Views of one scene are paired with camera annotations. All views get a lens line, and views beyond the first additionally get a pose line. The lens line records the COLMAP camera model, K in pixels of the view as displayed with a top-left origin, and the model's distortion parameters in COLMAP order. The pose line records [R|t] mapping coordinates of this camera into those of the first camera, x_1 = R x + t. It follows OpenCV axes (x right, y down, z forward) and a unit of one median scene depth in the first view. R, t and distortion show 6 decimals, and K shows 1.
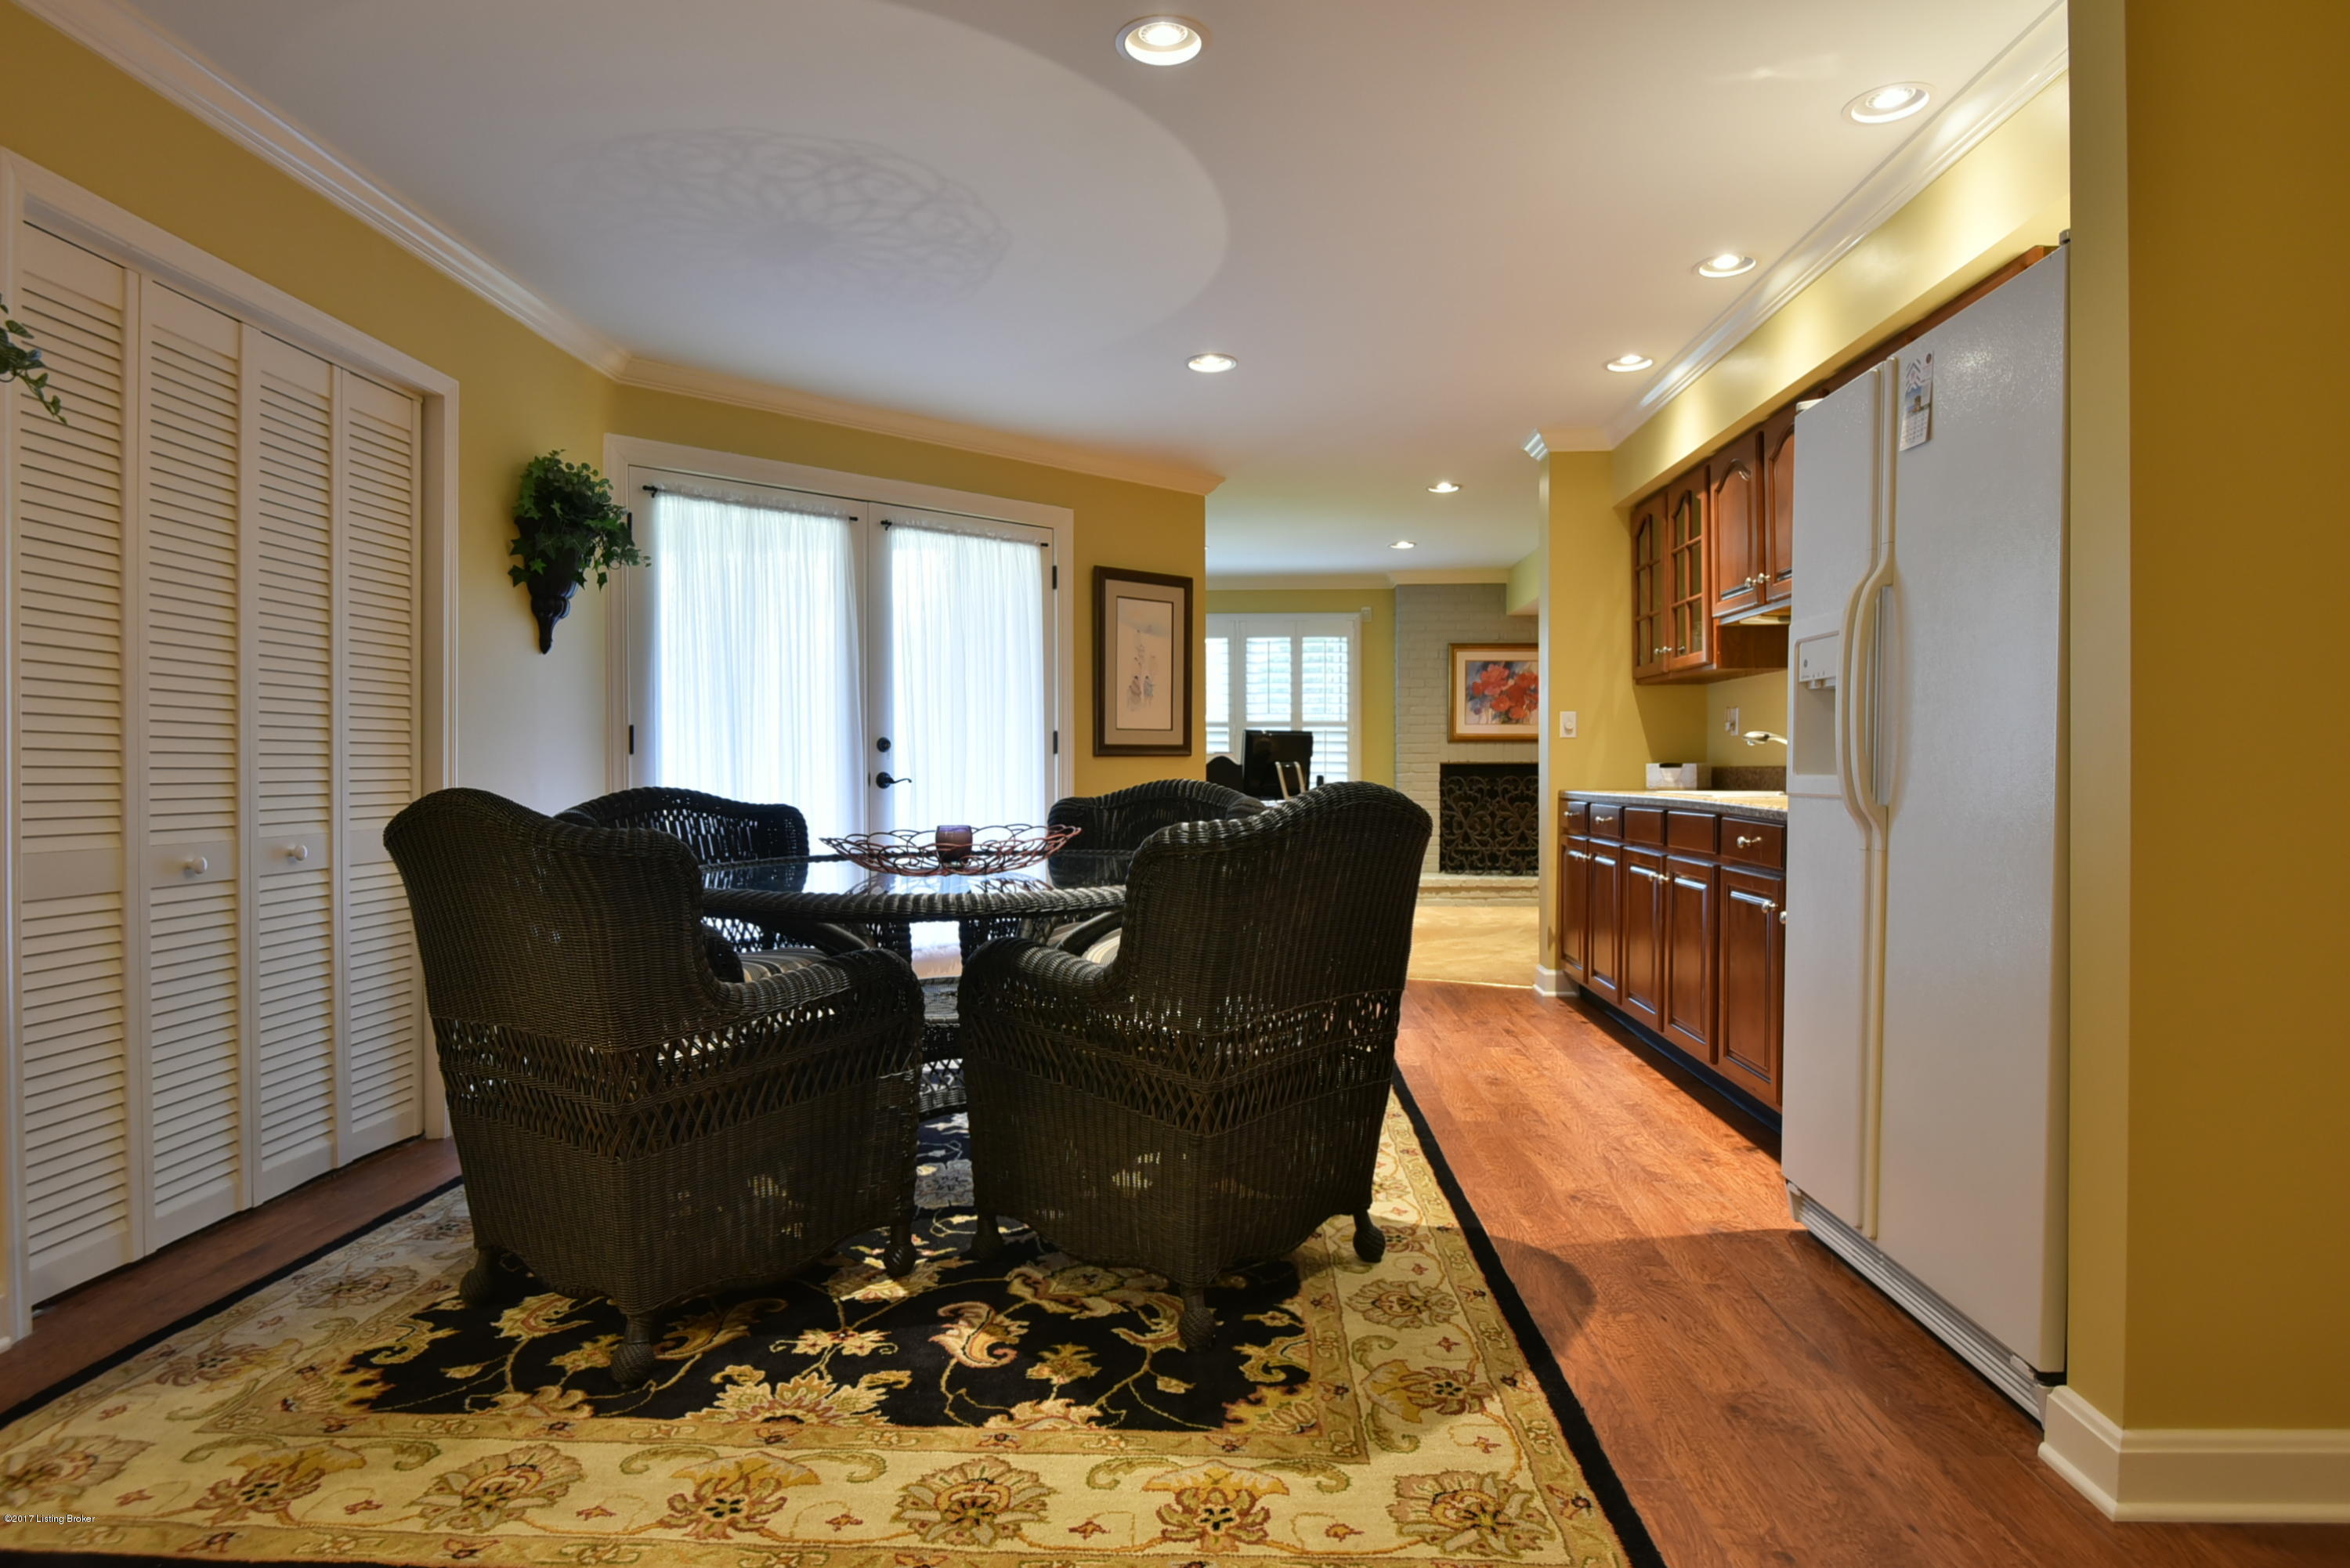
lens RADIAL K [[1262.9, 0, 1176.8], [0, 1262.9, 780.8], [0, 0, 1]] dist [0.000026, -0.000043]
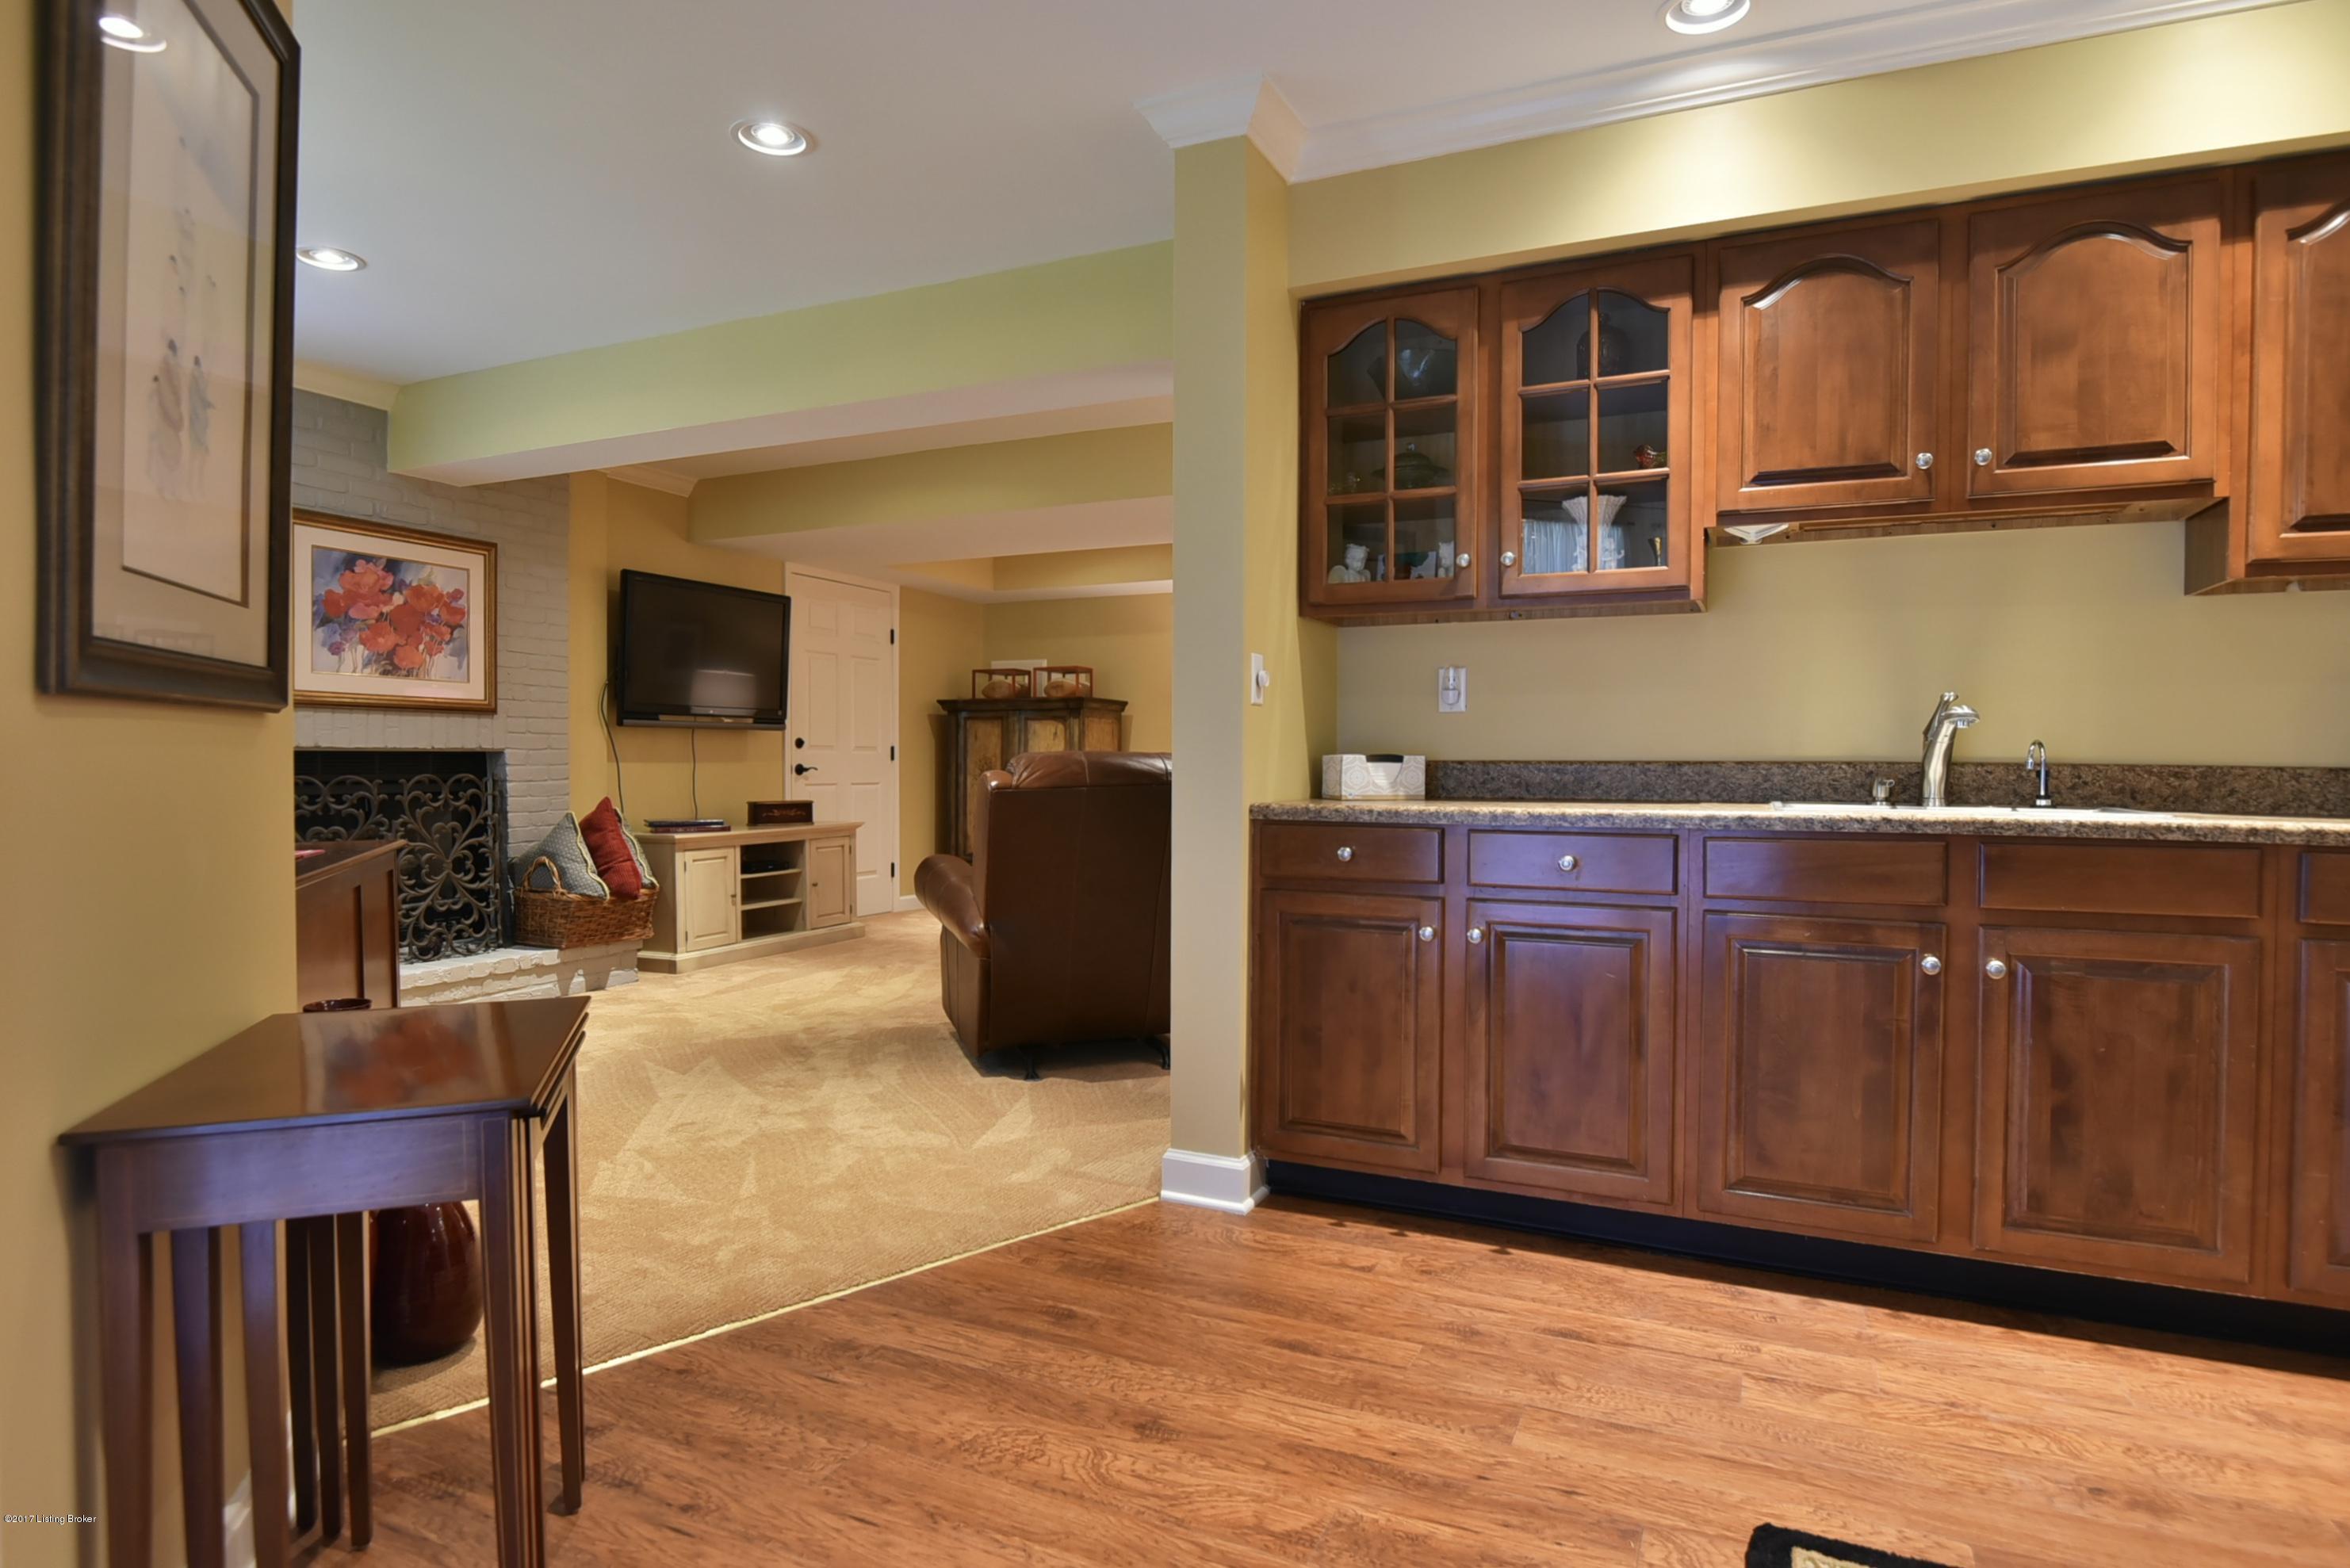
lens RADIAL K [[1262.9, 0, 1176.9], [0, 1262.9, 795.5], [0, 0, 1]] dist [0.000026, -0.000043]
pose [[0.375149, -0.023416, 0.926669, -0.110698], [0.004807, 0.999717, 0.023316, -0.005548], [-0.926952, -0.004293, 0.375155, 0.491210]]
